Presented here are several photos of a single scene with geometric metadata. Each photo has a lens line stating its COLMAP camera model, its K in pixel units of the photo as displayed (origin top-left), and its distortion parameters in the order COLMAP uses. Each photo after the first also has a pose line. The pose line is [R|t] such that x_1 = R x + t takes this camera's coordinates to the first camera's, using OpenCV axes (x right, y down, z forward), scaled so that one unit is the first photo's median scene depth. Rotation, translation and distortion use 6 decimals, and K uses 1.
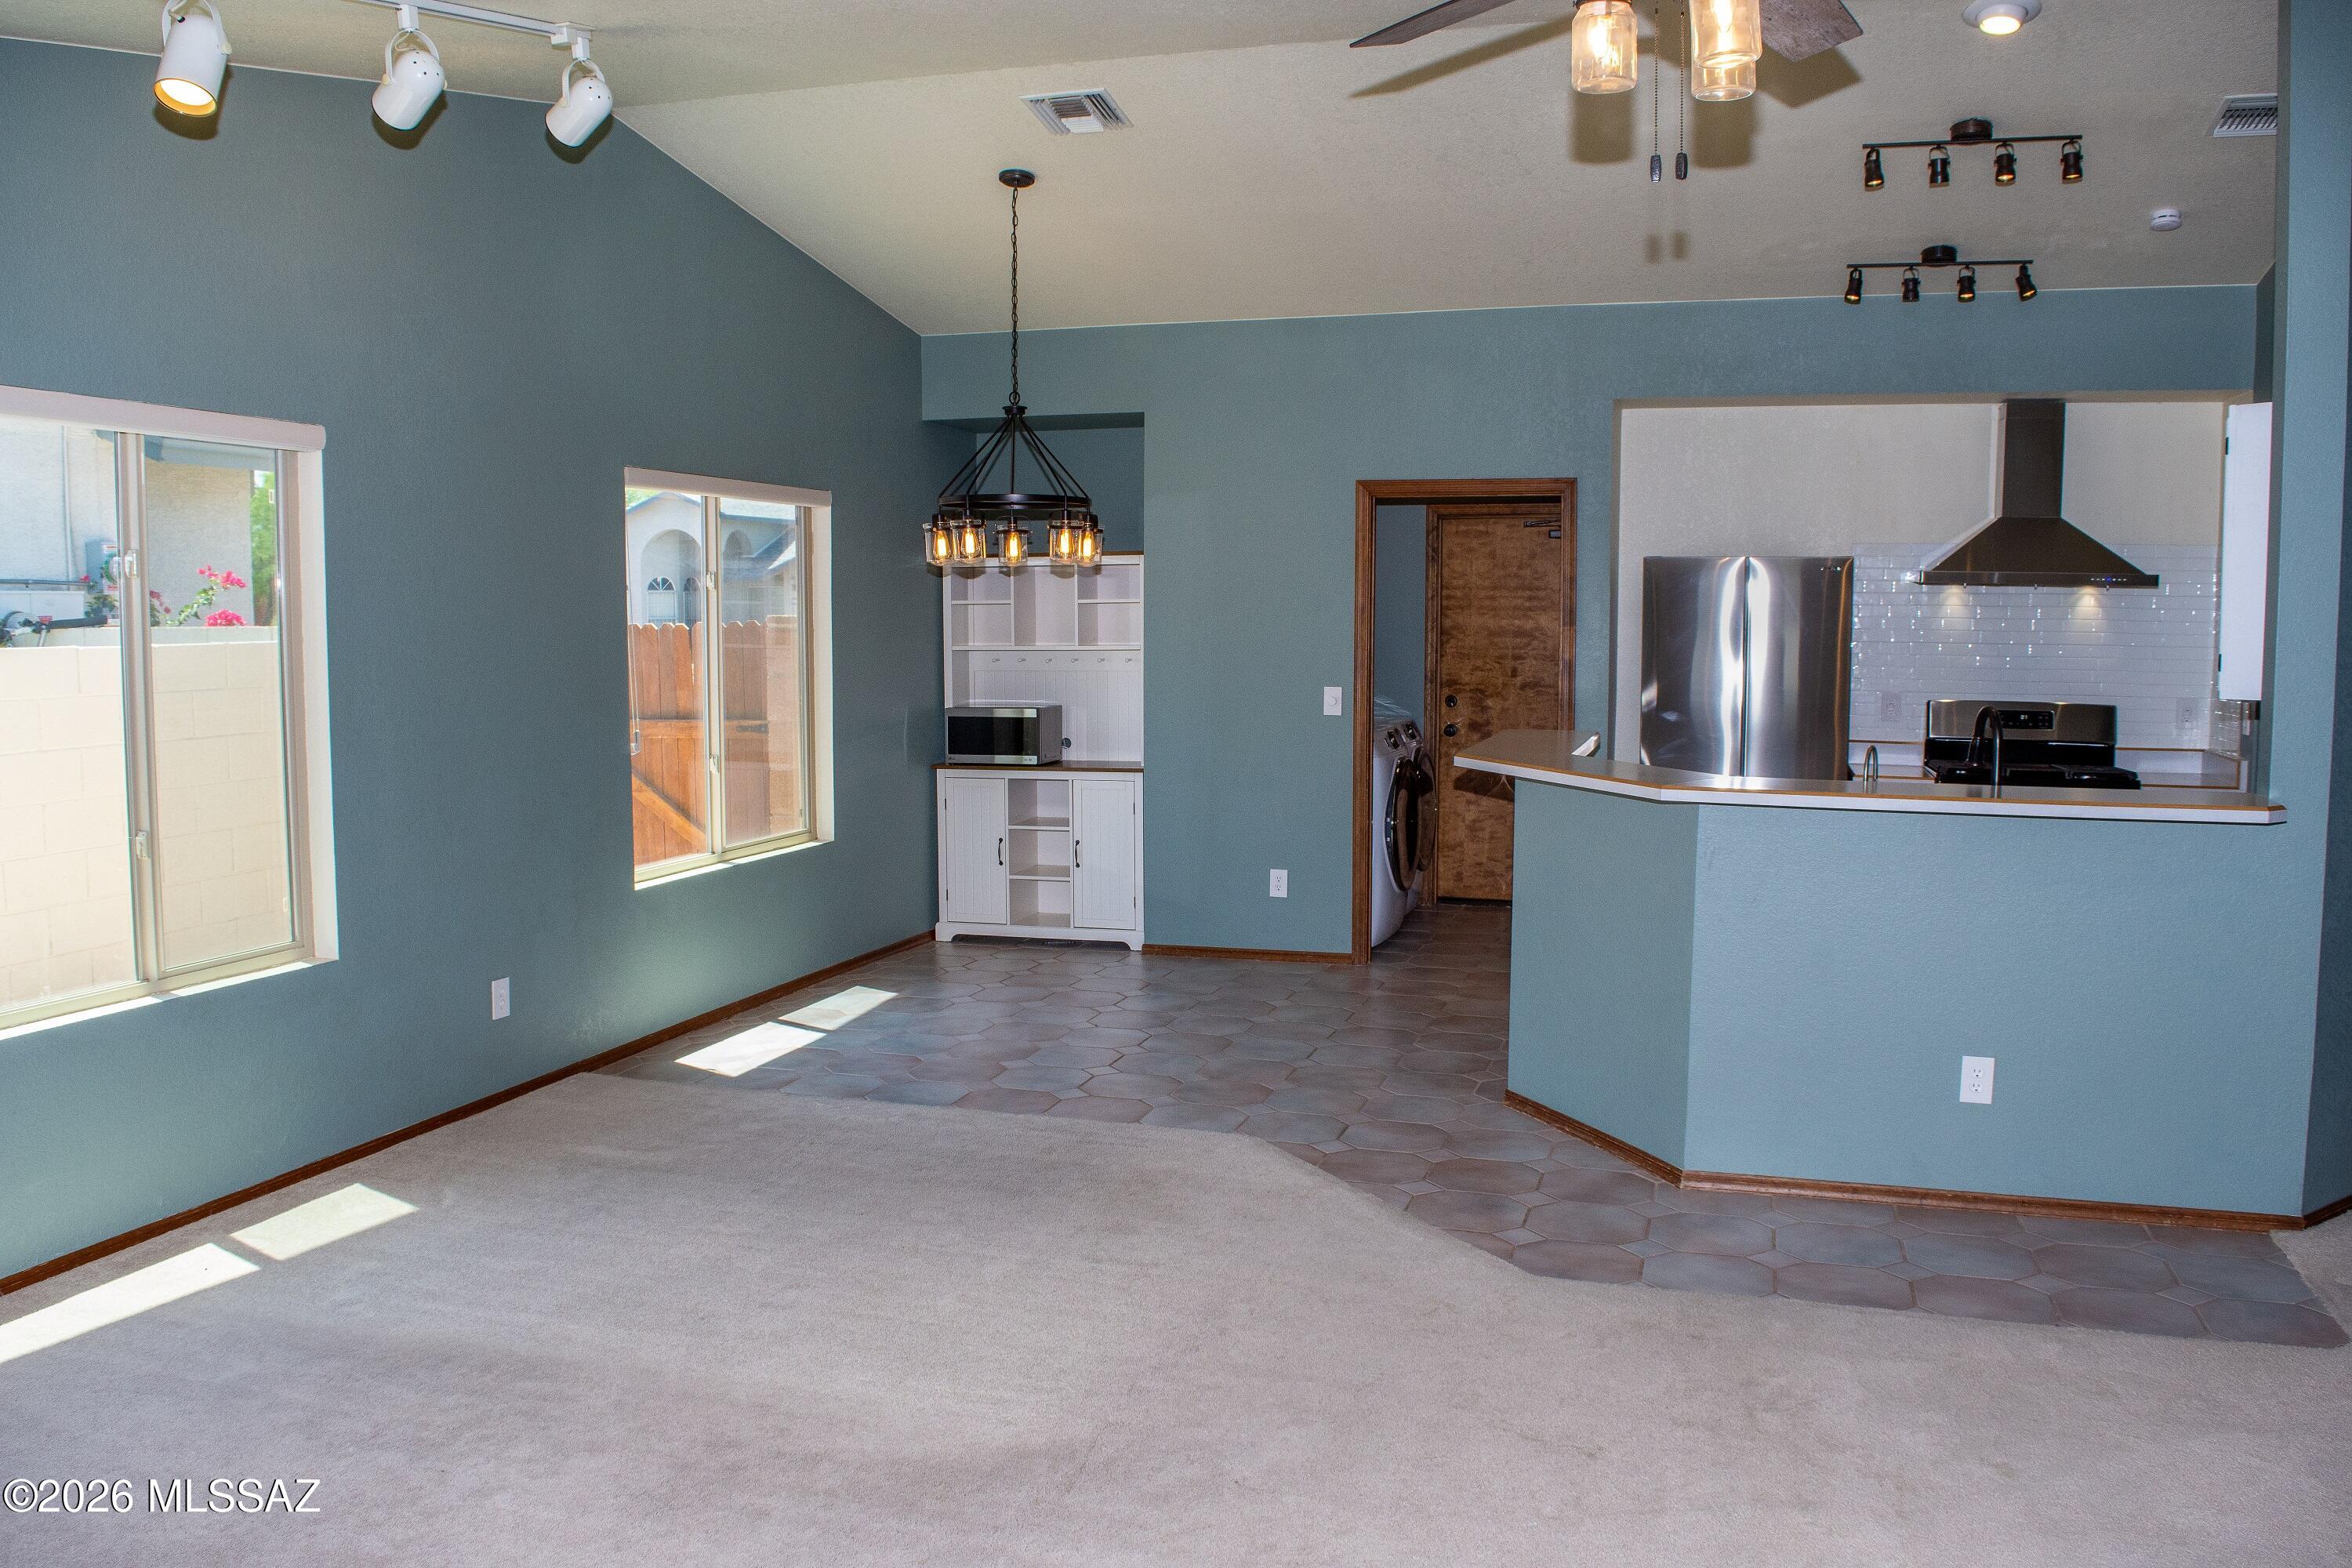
lens RADIAL K [[1858.6, 0, 1178.4], [0, 1858.6, 785.7], [0, 0, 1]] dist [-0.097455, 0.024982]
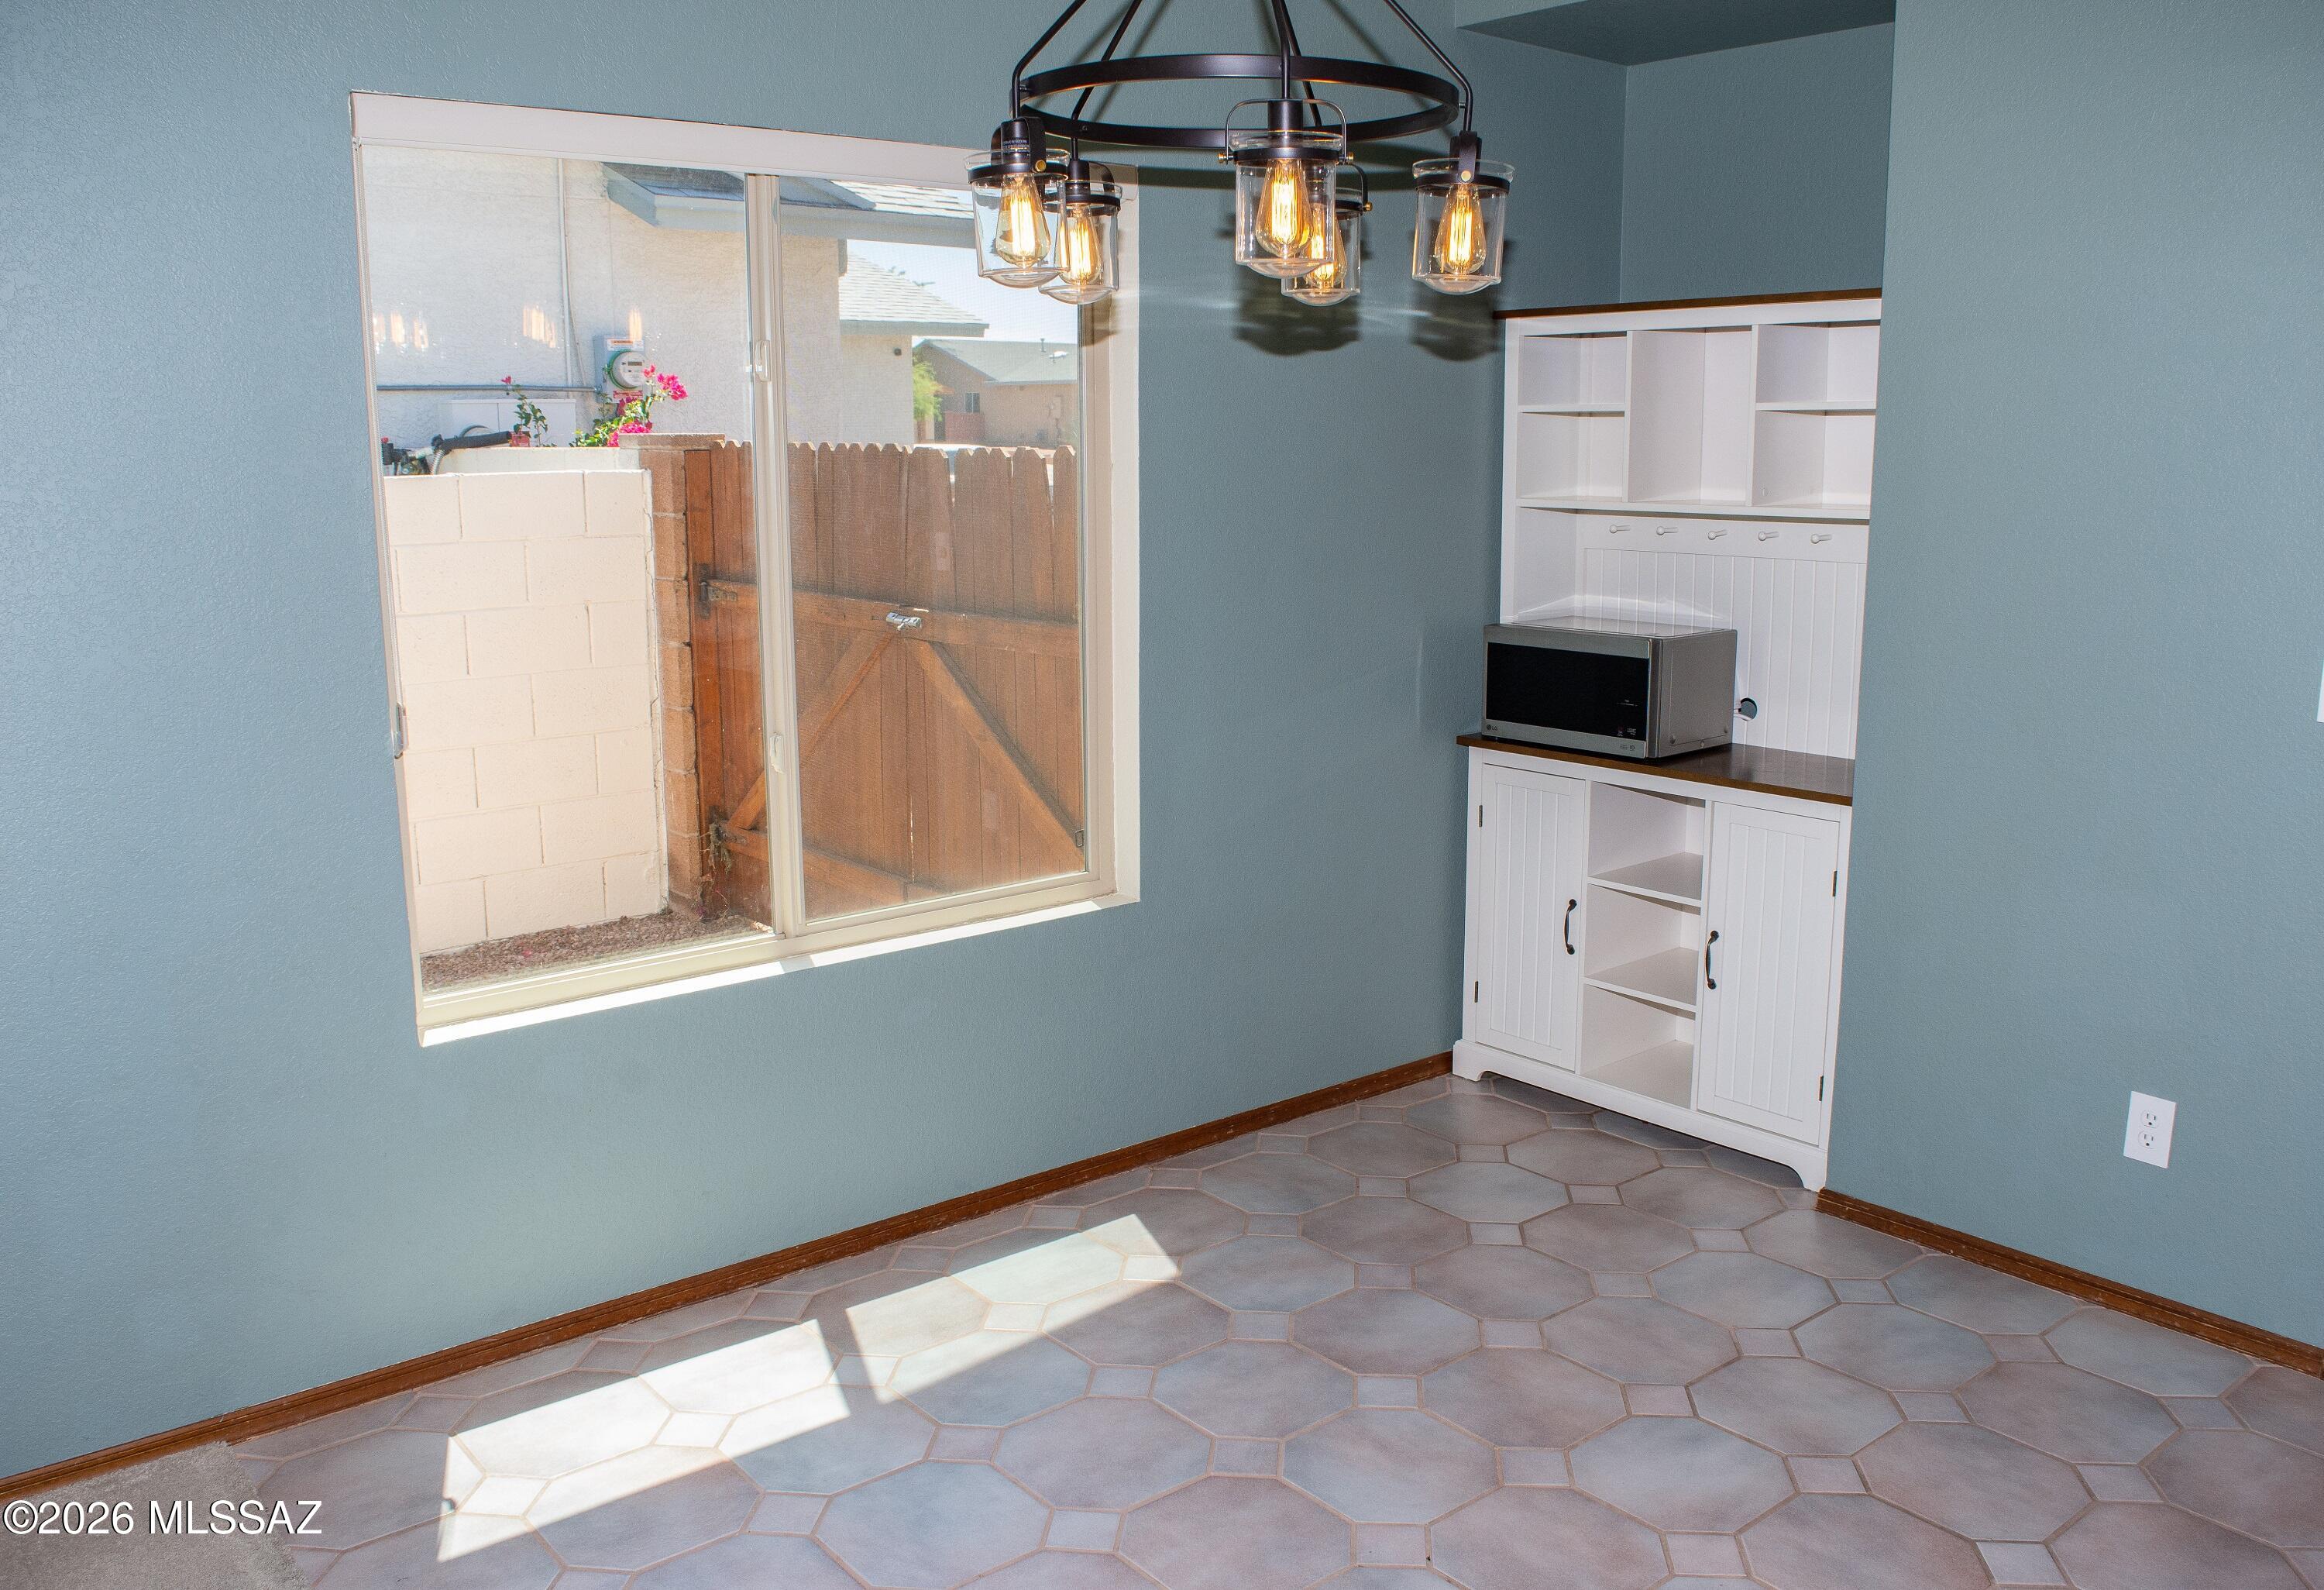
lens RADIAL K [[1893.1, 0, 1173.8], [0, 1893.1, 788.6], [0, 0, 1]] dist [-0.083204, 0.010386]
pose [[0.841698, 0.100438, -0.530524, 0.080727], [-0.049314, 0.992740, 0.109705, -0.053319], [0.537691, -0.066177, 0.840541, 0.562991]]
